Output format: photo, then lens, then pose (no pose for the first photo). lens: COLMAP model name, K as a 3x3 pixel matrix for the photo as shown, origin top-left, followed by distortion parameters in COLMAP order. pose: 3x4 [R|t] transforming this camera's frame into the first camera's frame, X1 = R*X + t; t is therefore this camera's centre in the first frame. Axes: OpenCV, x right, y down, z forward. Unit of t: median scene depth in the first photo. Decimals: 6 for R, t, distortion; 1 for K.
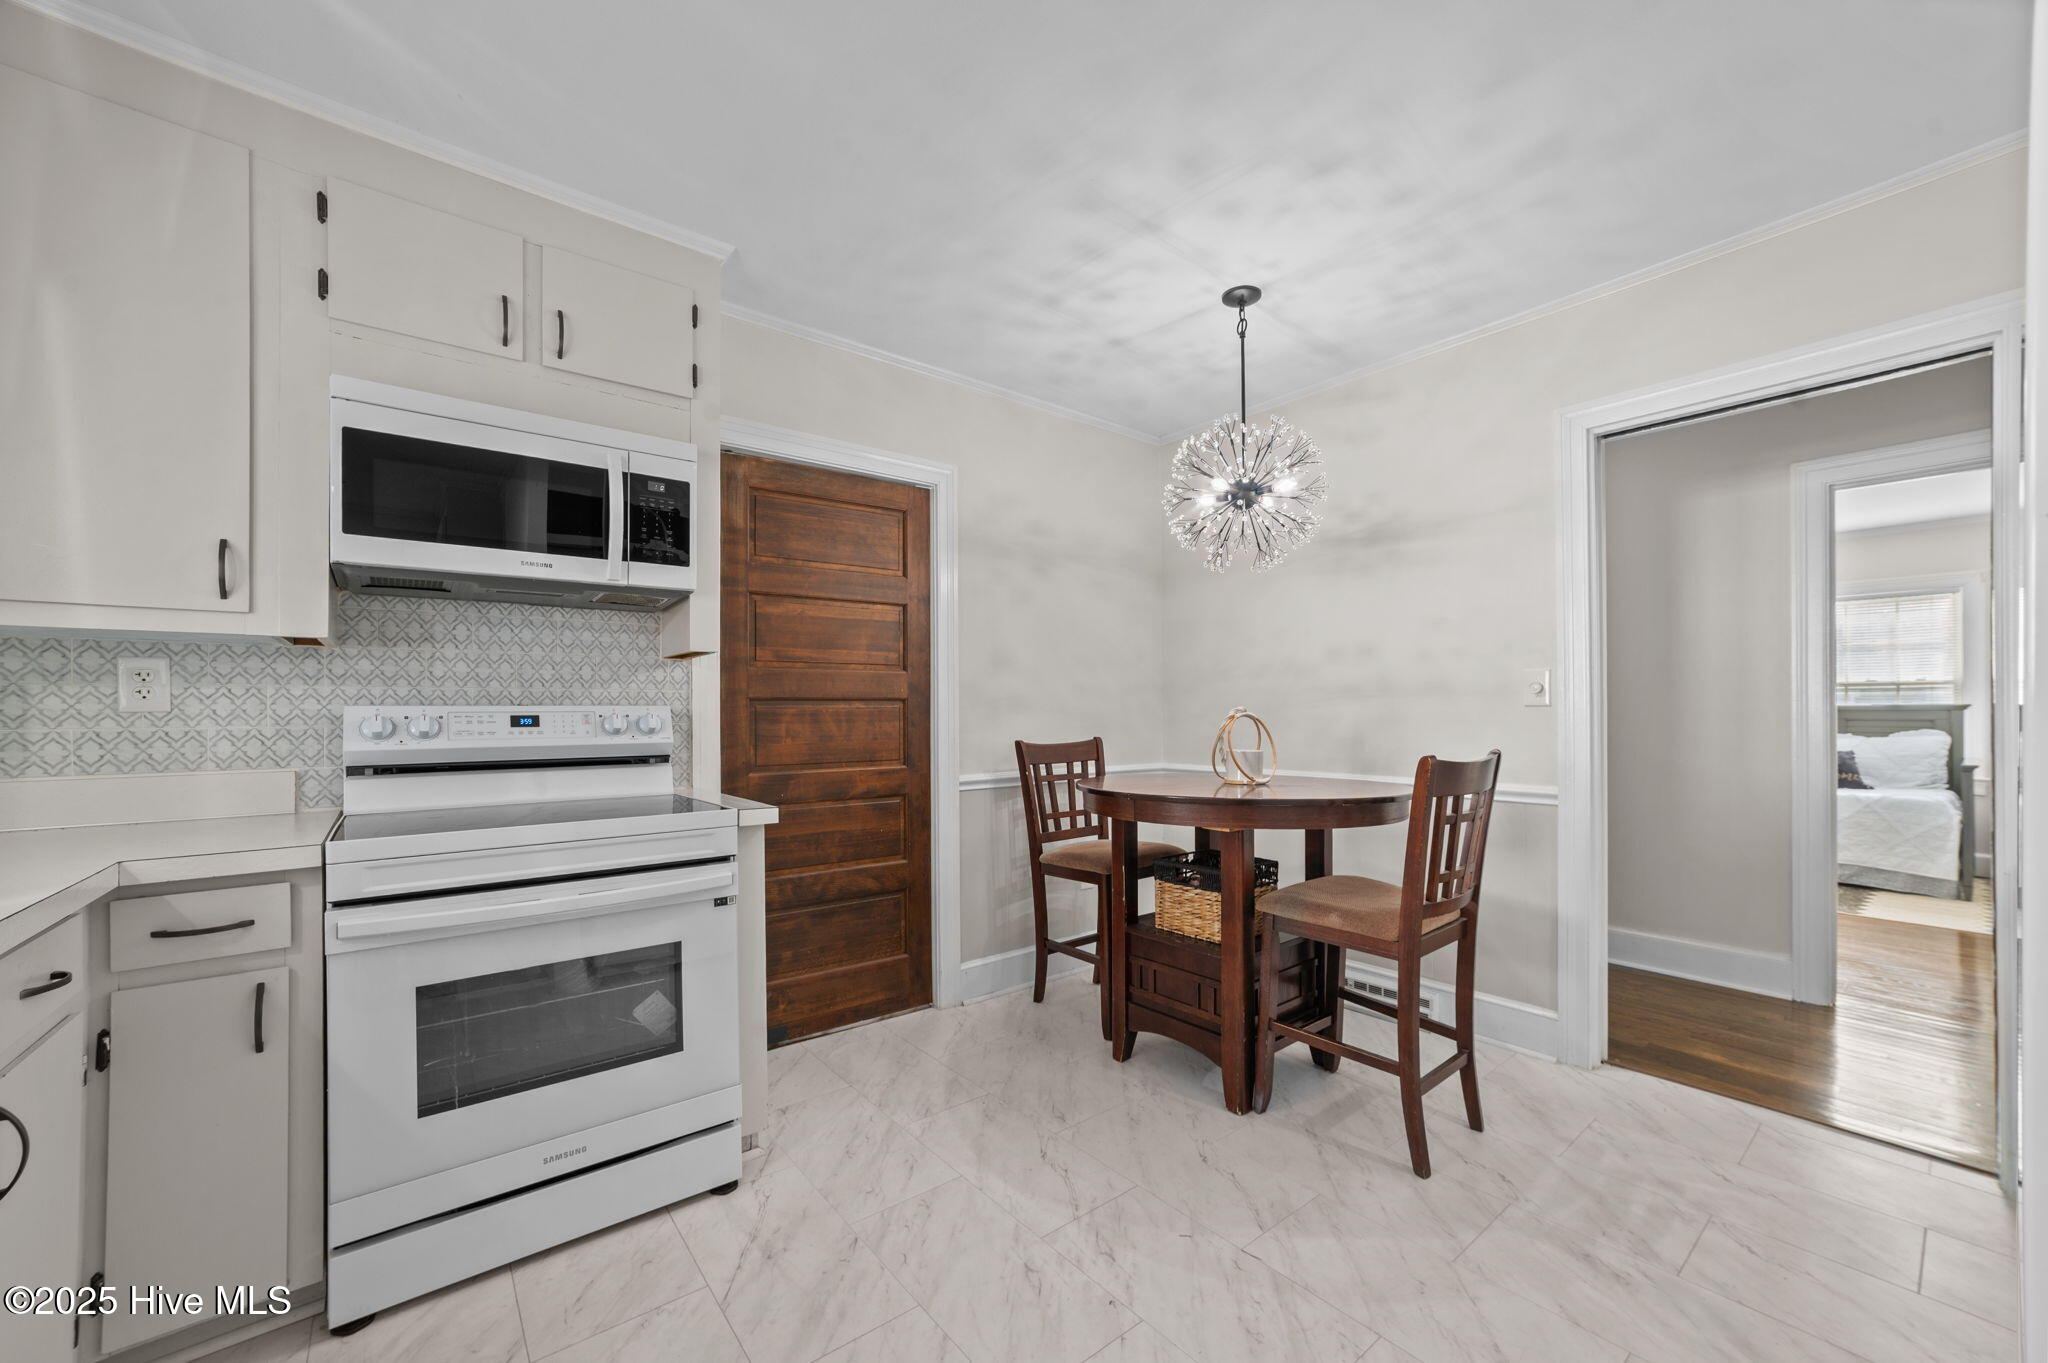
lens RADIAL K [[803.2, 0, 1029.6], [0, 803.2, 707.5], [0, 0, 1]] dist [0.000383, 0.000133]
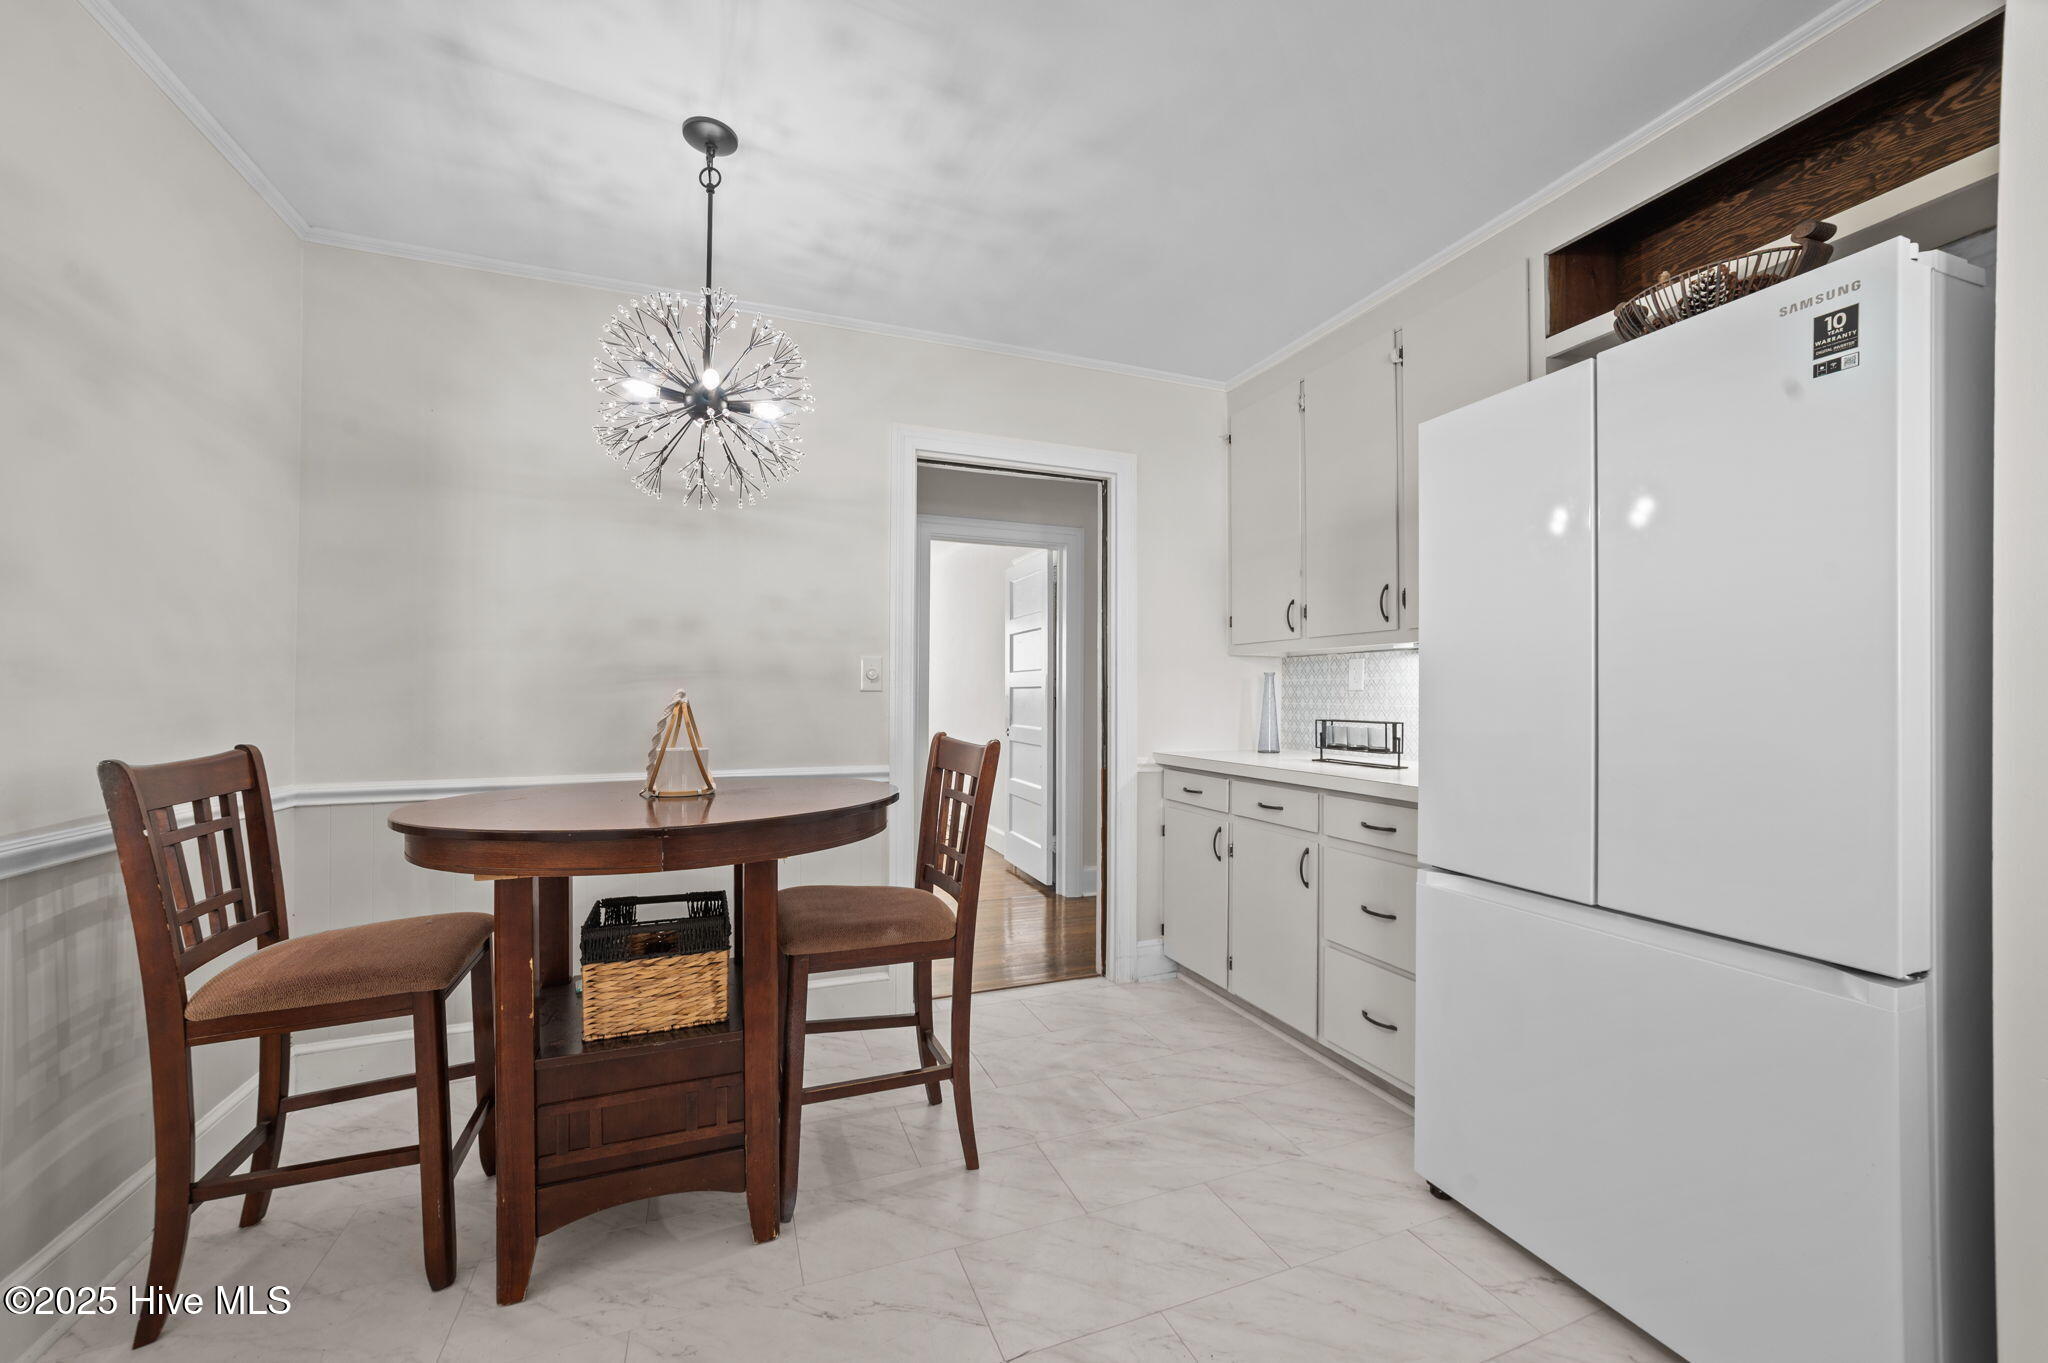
lens RADIAL K [[812.5, 0, 1024.0], [0, 812.5, 681.5], [0, 0, 1]] dist [-0.000387, 0.000032]
pose [[0.302012, 0.022987, 0.953027, -0.372521], [-0.003815, 0.999730, -0.022905, 0.009186], [-0.953296, 0.003282, 0.302019, 0.524468]]
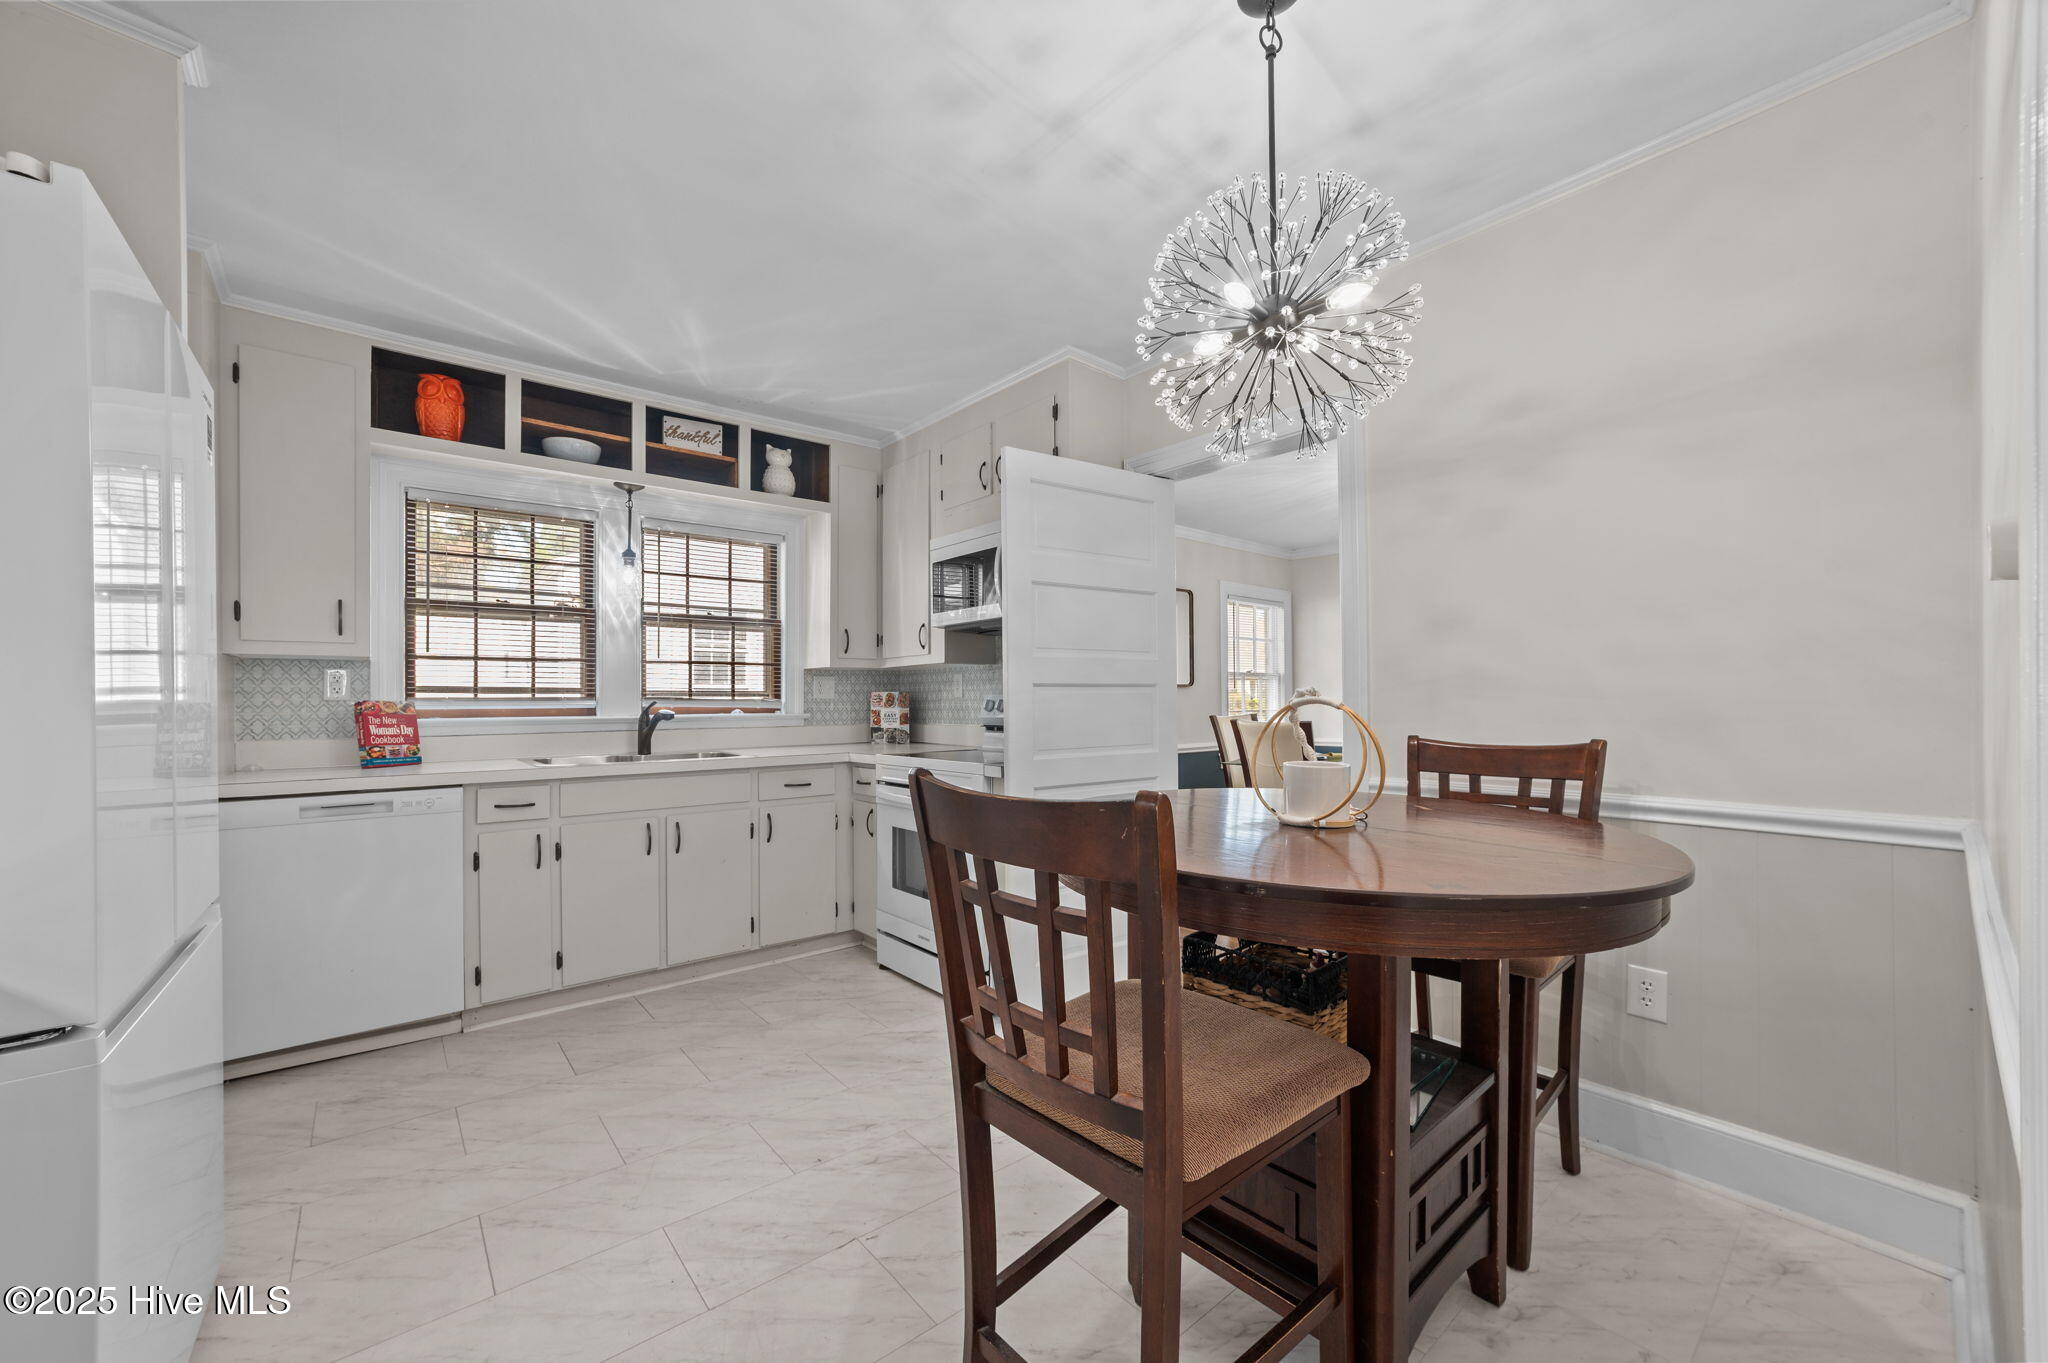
lens RADIAL K [[790.4, 0, 1030.8], [0, 790.4, 699.7], [0, 0, 1]] dist [-0.000508, -0.000057]
pose [[0.020484, -0.004353, -0.999781, 0.875268], [0.010795, 0.999933, -0.004132, 0.010708], [0.999732, -0.010708, 0.020529, 0.844359]]
